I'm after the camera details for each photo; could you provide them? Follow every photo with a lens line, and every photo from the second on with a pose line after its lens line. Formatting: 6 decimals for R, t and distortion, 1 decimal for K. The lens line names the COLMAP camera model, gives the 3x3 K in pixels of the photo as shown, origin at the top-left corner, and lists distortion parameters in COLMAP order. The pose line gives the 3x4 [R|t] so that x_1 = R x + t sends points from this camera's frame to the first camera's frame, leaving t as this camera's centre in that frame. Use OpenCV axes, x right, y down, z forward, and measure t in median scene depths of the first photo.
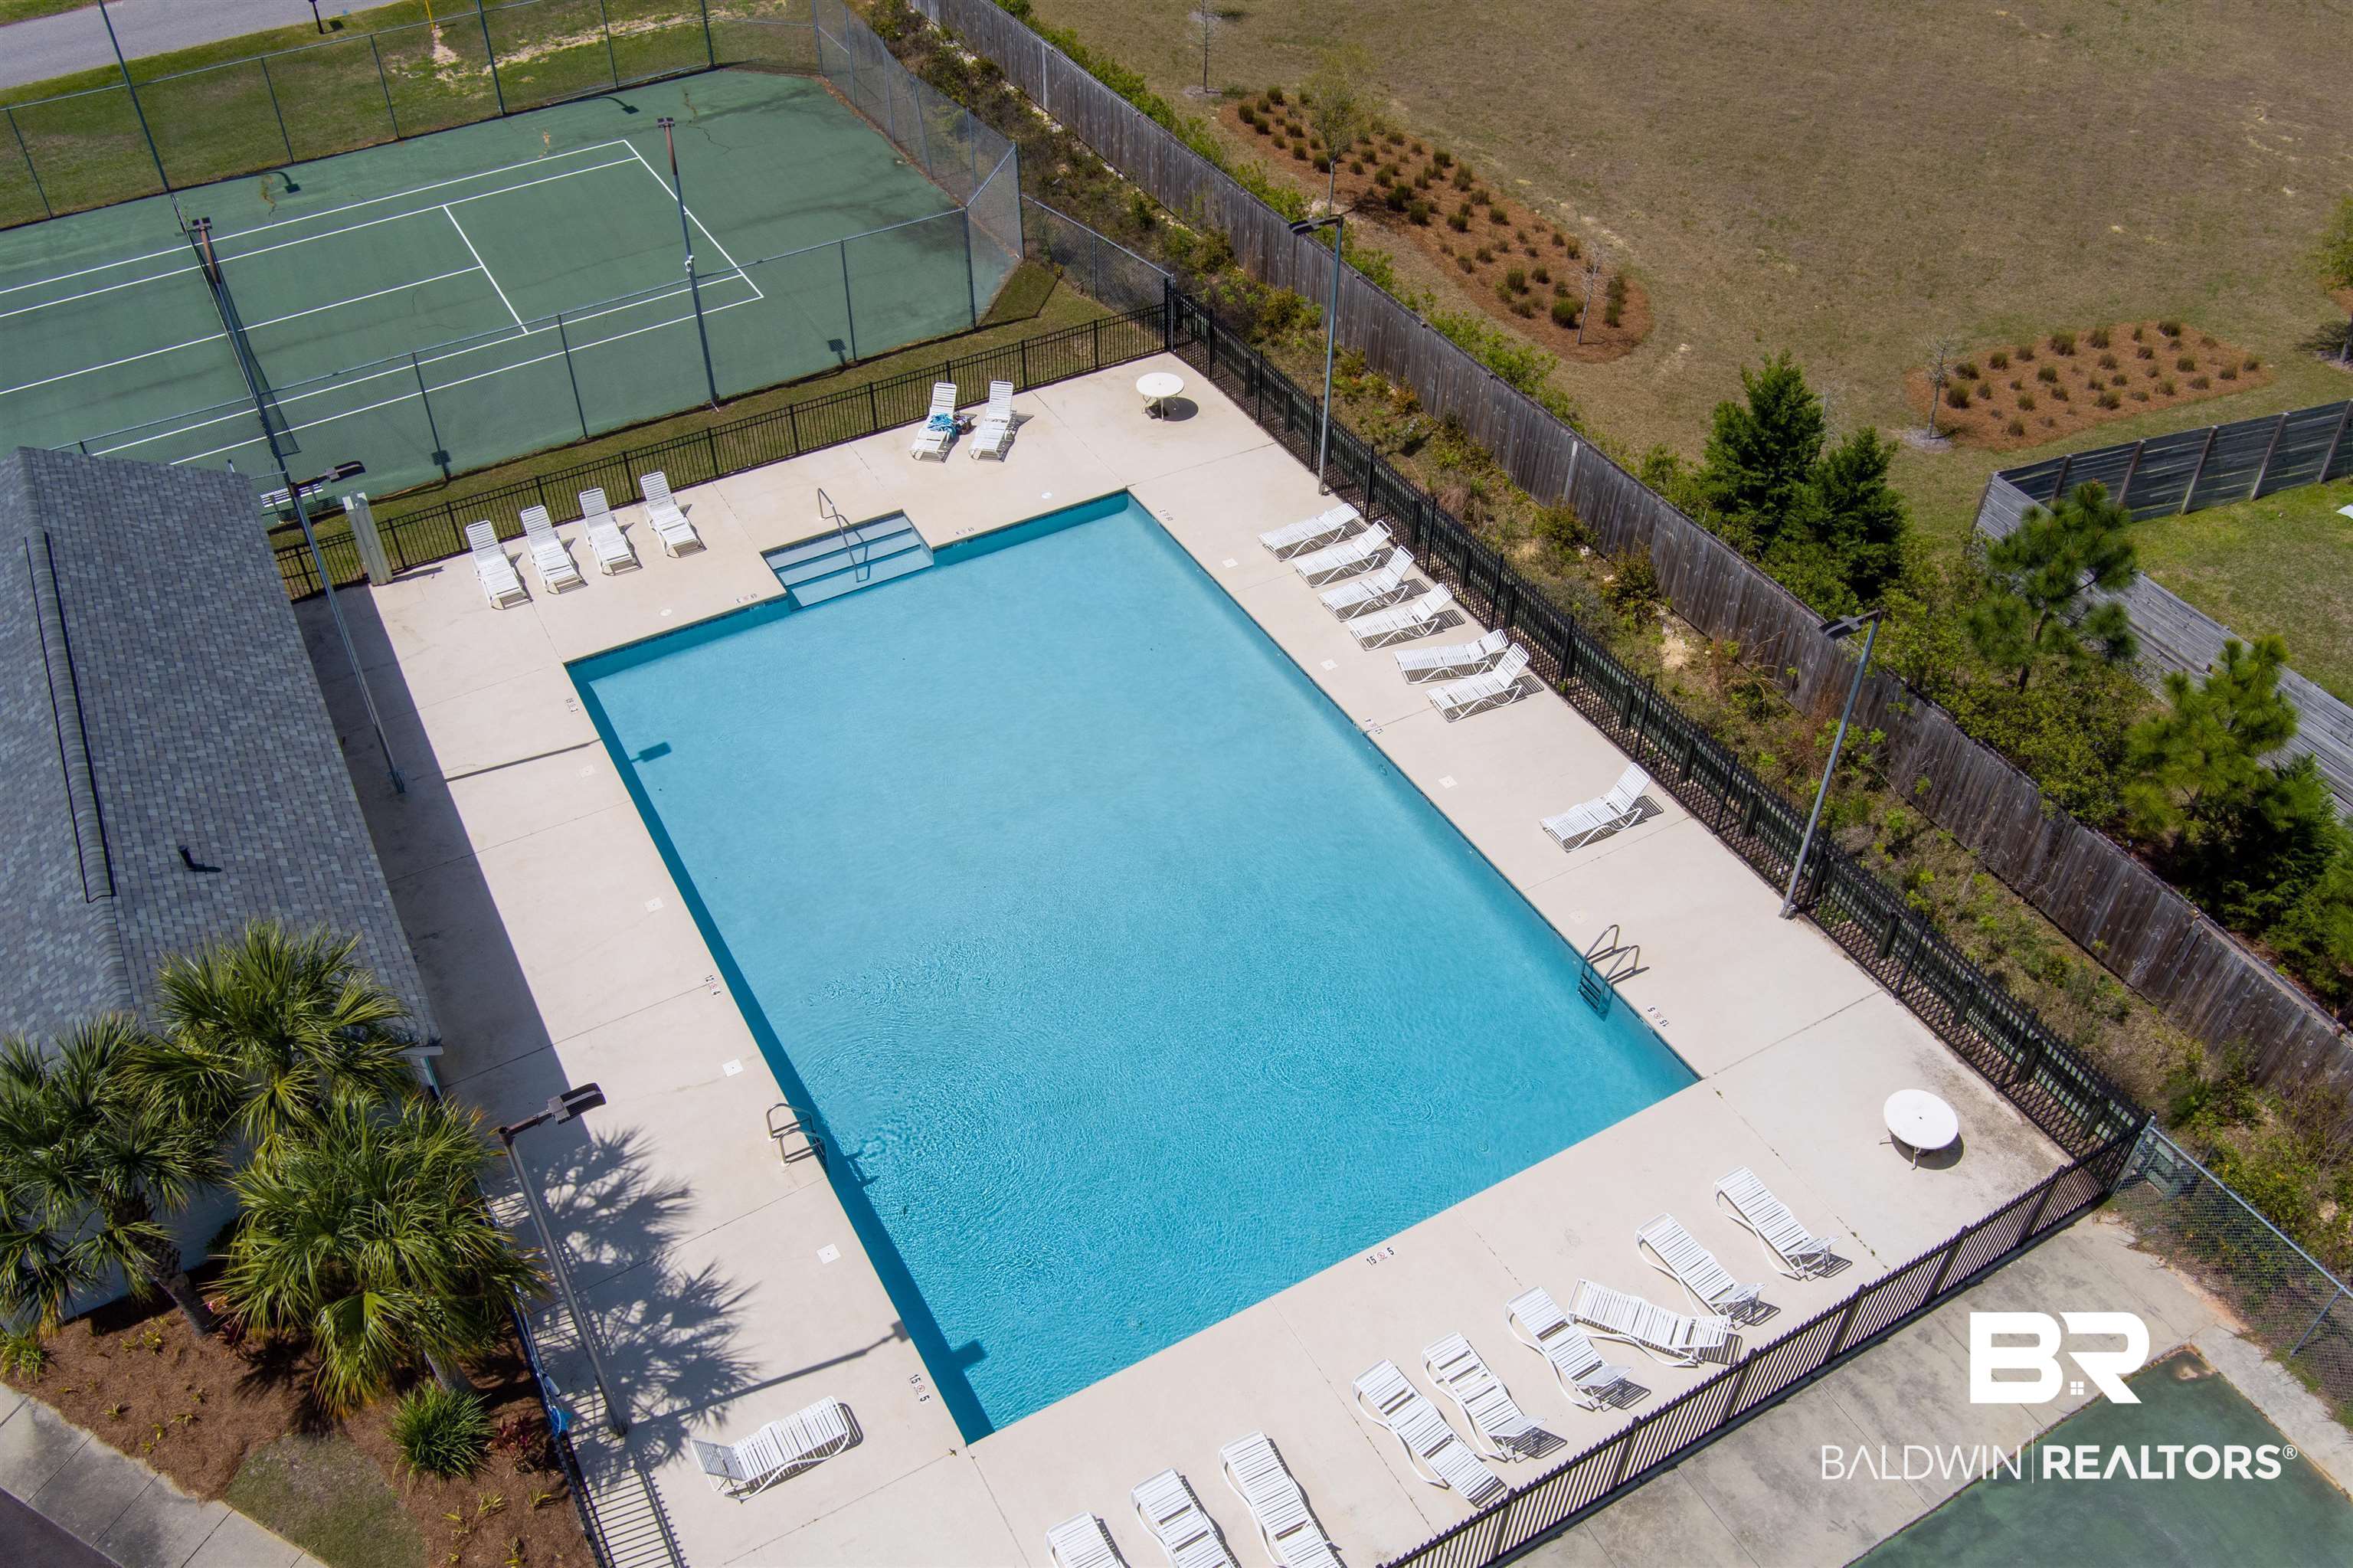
lens RADIAL K [[1901.8, 0, 1166.6], [0, 1901.8, 778.0], [0, 0, 1]] dist [-0.082968, 0.038014]
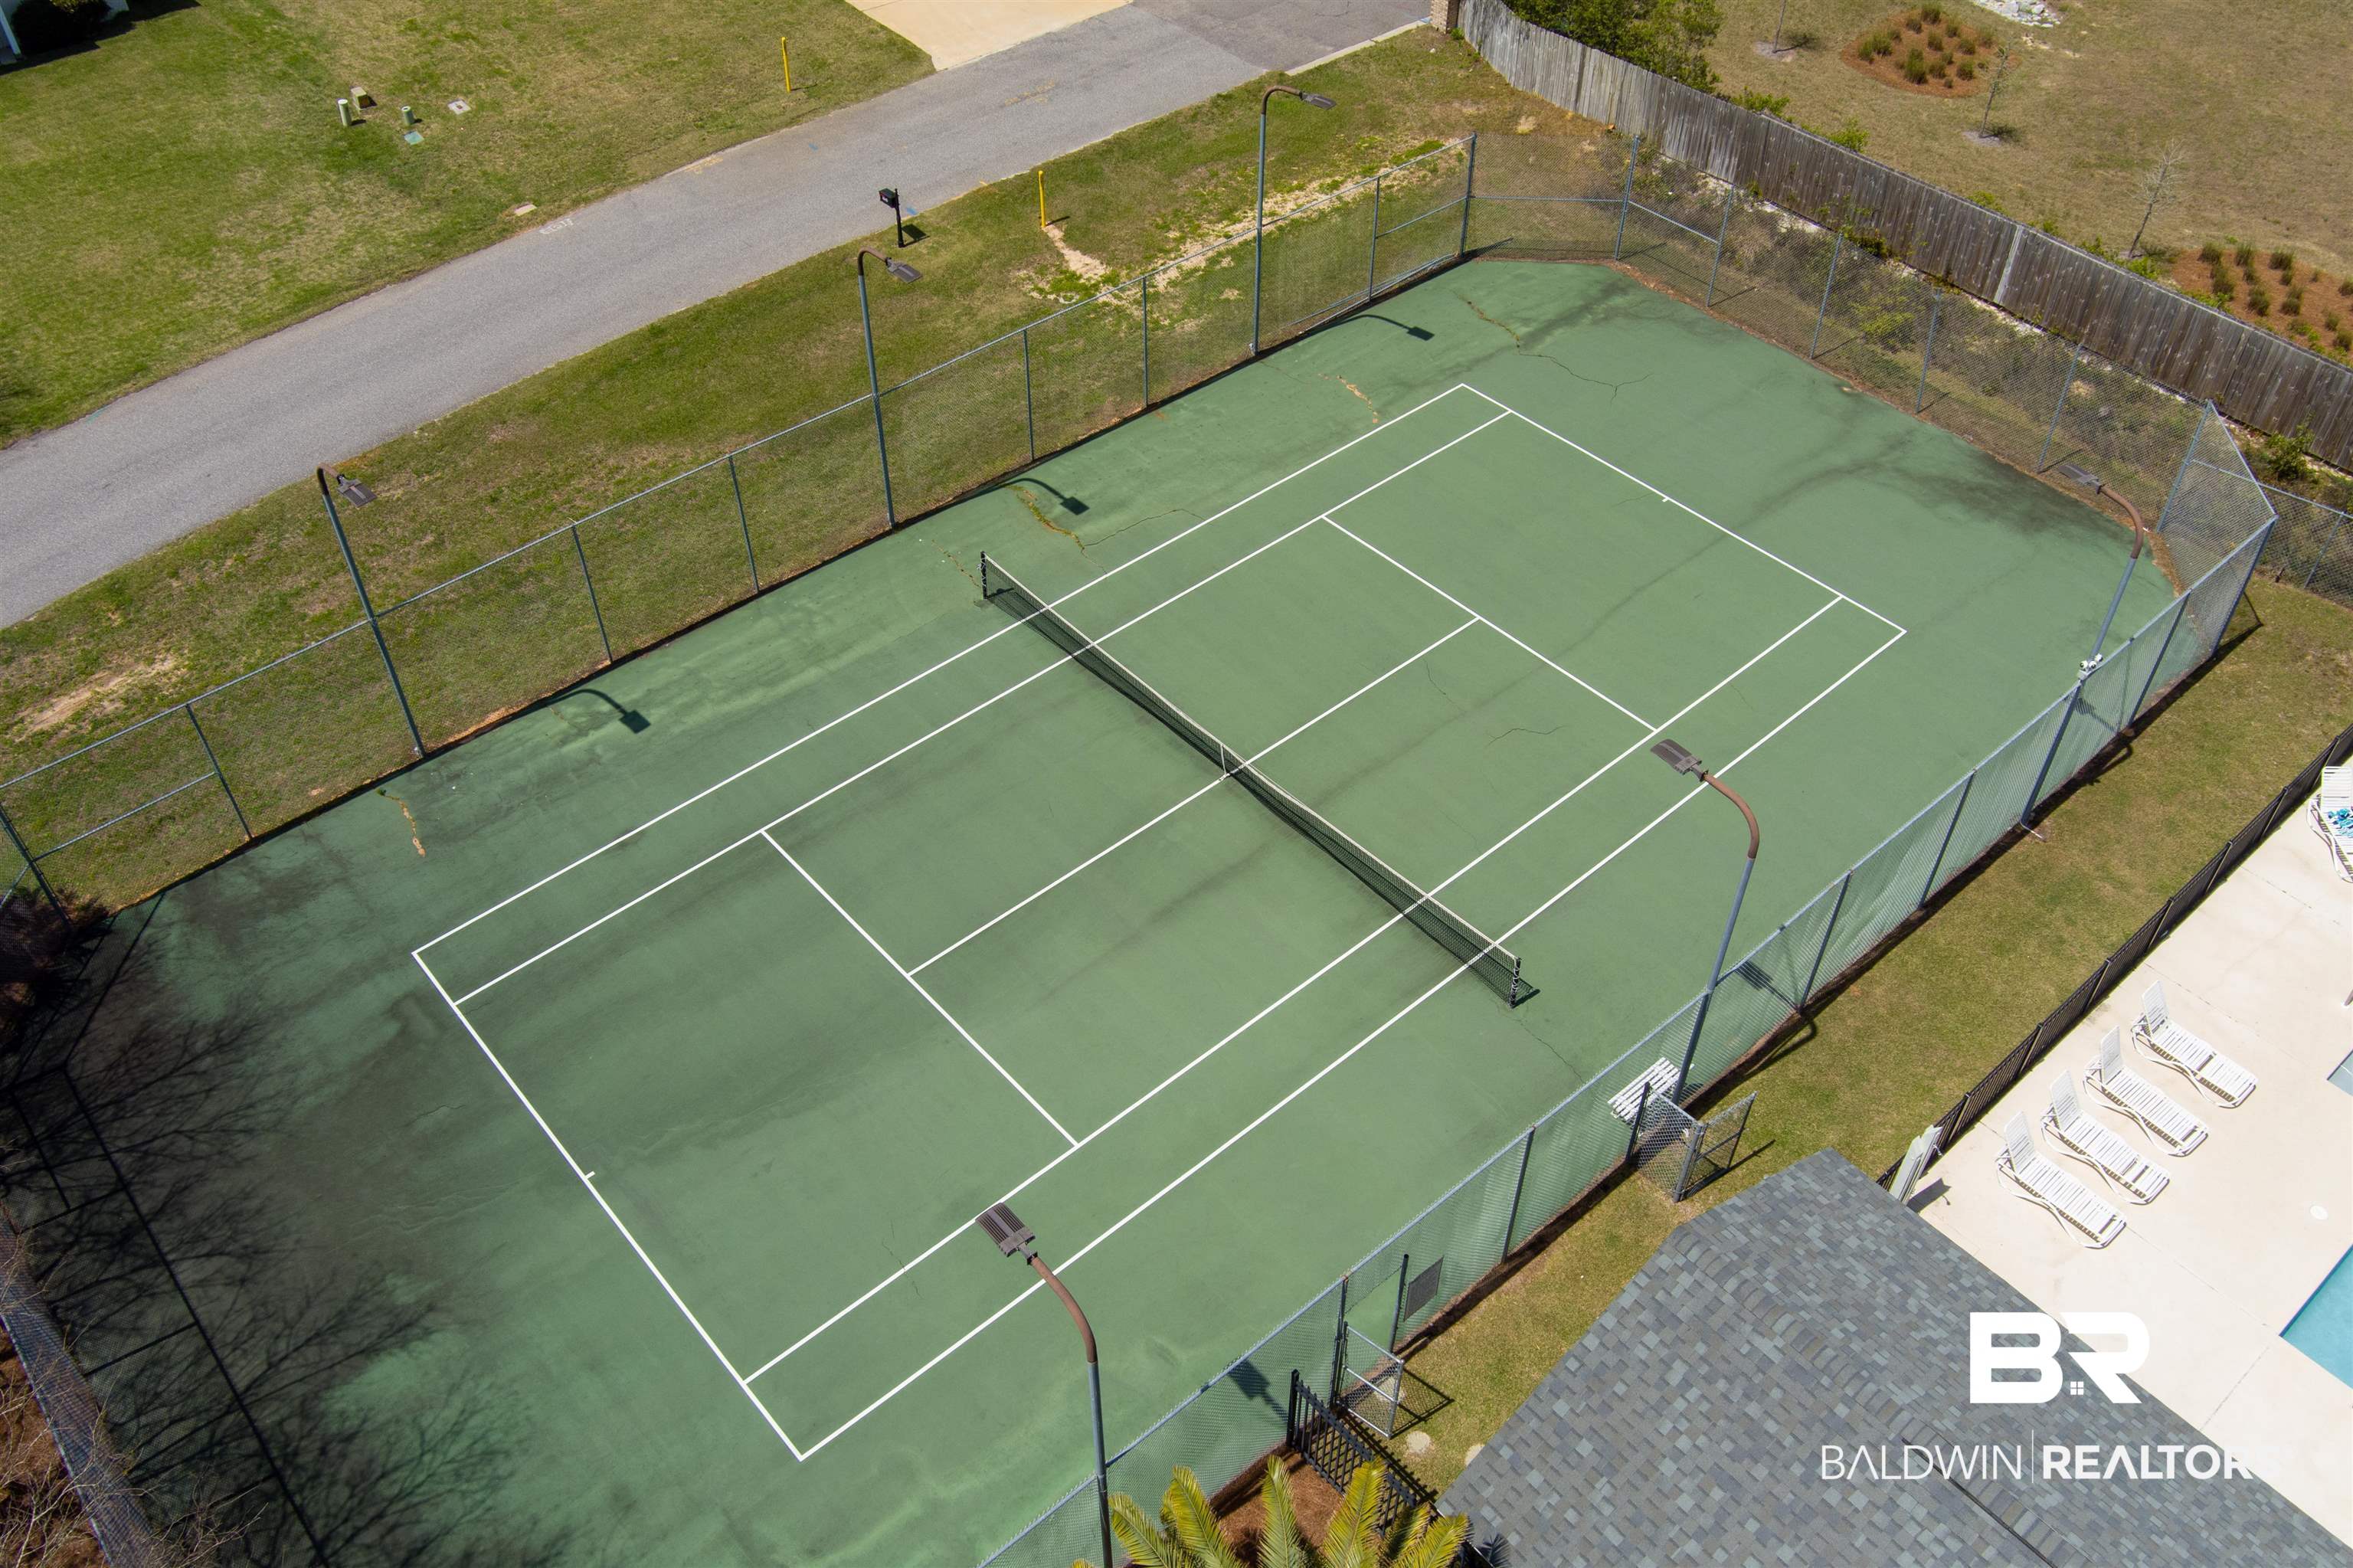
lens RADIAL K [[1901.8, 0, 1171.8], [0, 1901.8, 790.2], [0, 0, 1]] dist [-0.082968, 0.038014]
pose [[0.980887, -0.137223, 0.137950, -0.743892], [0.131184, 0.989993, 0.052002, -0.328111], [-0.143705, -0.032911, 0.989073, 0.366111]]
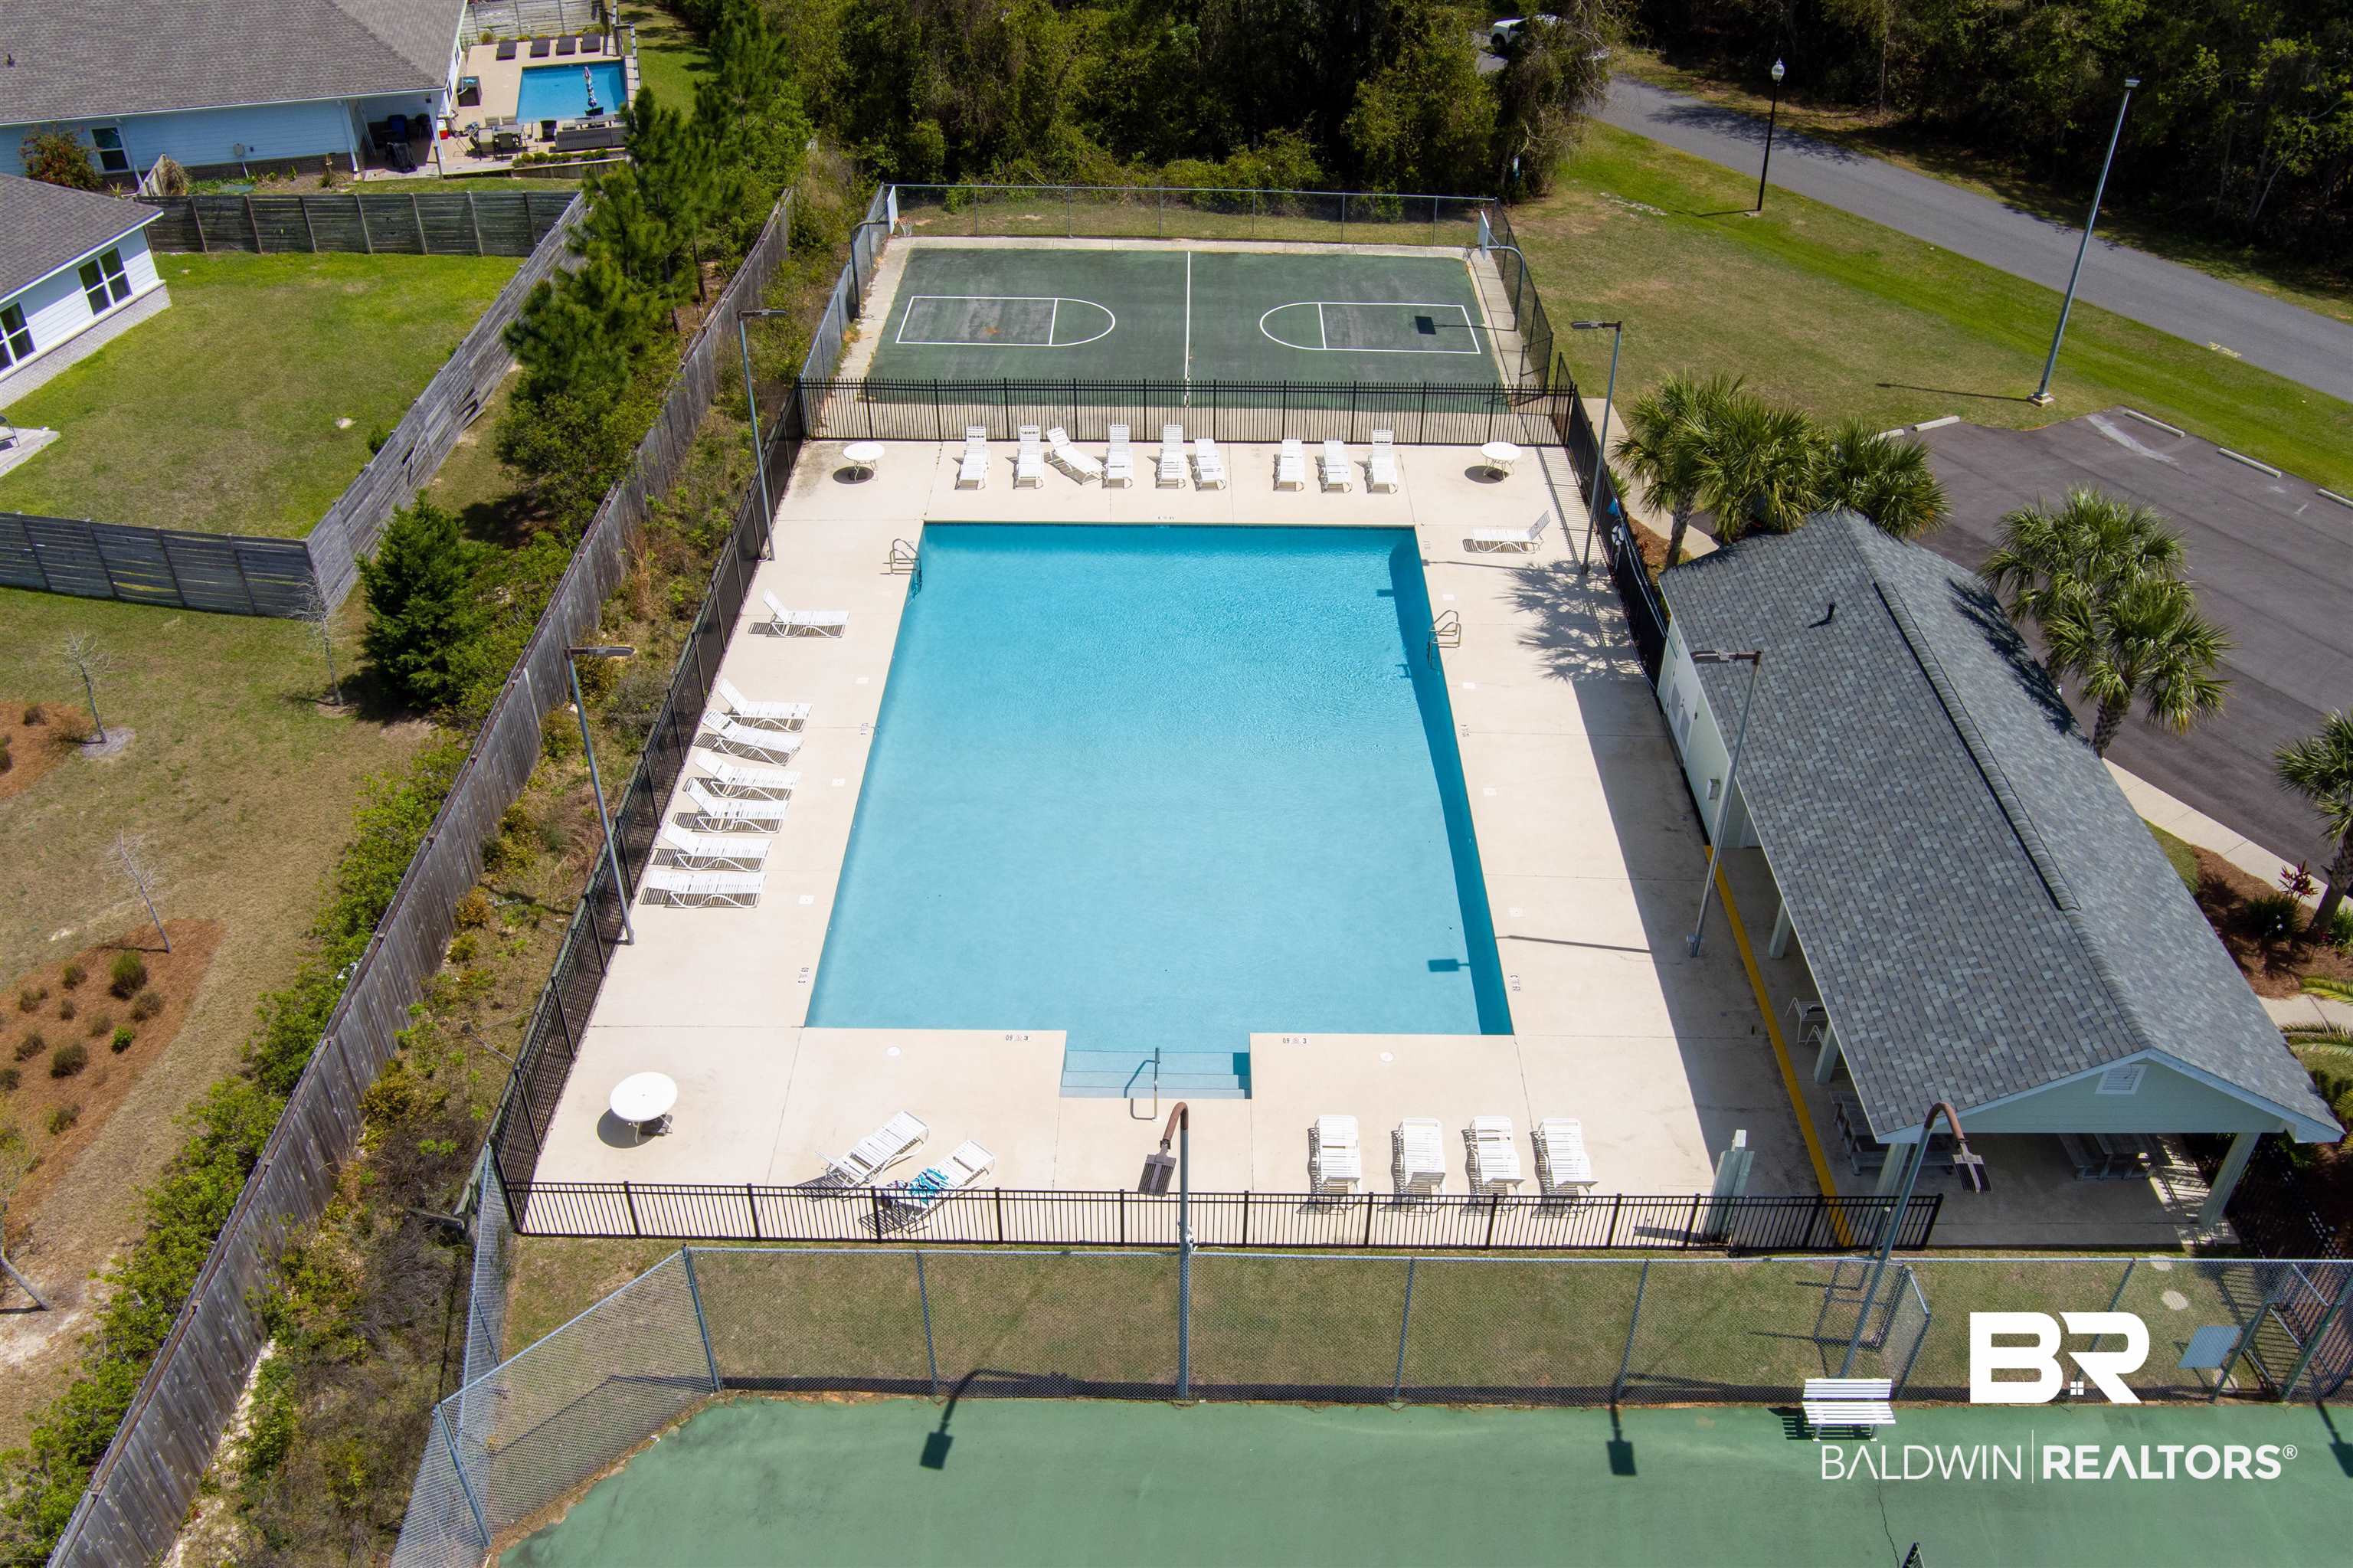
lens RADIAL K [[1901.8, 0, 1171.7], [0, 1901.8, 783.9], [0, 0, 1]] dist [-0.082968, 0.038014]
pose [[-0.867516, -0.297947, 0.398300, -0.476398], [0.328841, 0.257255, 0.908671, -0.915780], [-0.373201, 0.919265, -0.125195, 1.008422]]
